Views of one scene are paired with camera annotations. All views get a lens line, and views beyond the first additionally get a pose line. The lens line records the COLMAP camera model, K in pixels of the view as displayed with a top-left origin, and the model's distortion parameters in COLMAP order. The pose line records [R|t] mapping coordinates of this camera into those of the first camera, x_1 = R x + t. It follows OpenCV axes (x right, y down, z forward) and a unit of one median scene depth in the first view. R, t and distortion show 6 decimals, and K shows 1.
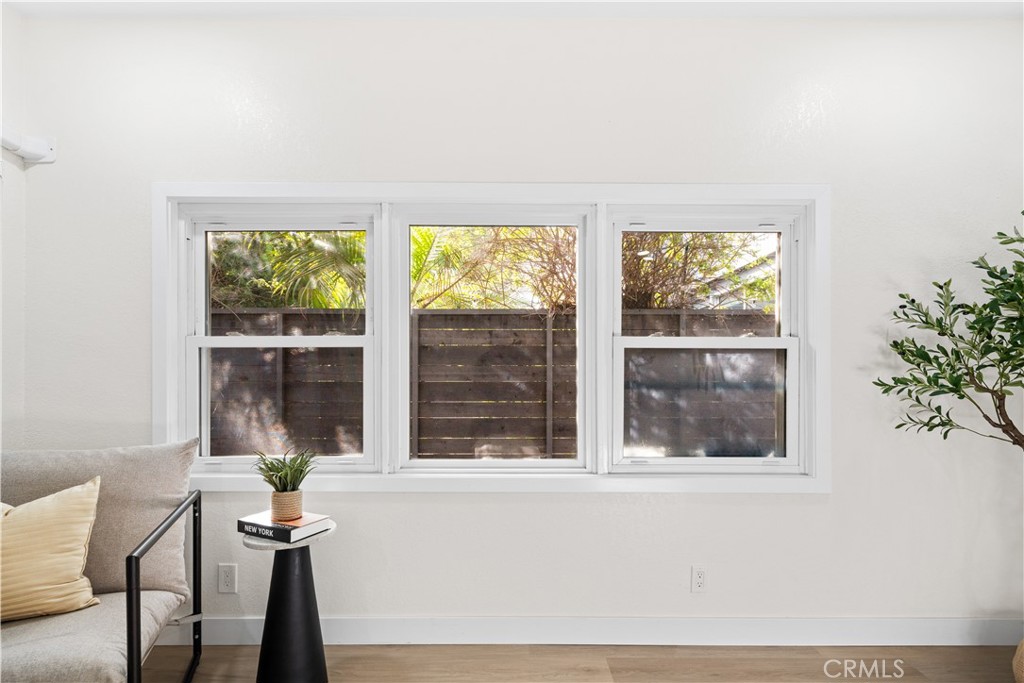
lens RADIAL K [[468.2, 0, 512.6], [0, 468.2, 377.0], [0, 0, 1]] dist [0.003759, 0.000401]
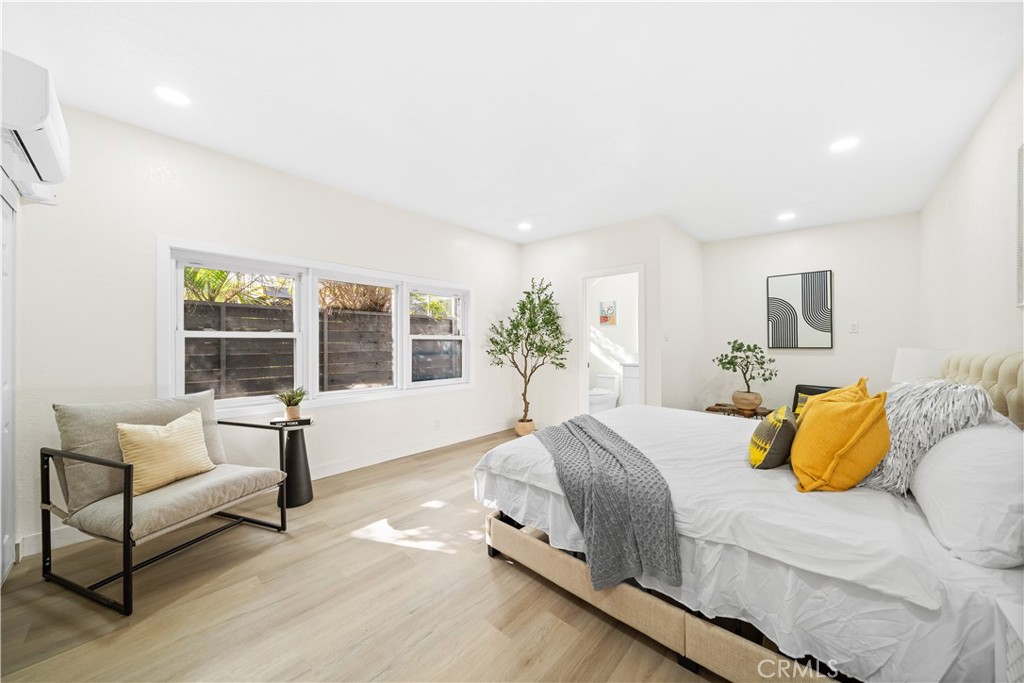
lens RADIAL K [[353.1, 0, 510.4], [0, 353.1, 346.8], [0, 0, 1]] dist [0.013332, -0.000067]
pose [[0.682767, -0.011004, 0.730554, -0.831779], [0.005119, 0.999934, 0.010277, -0.039662], [-0.730619, -0.003277, 0.682778, -0.729075]]
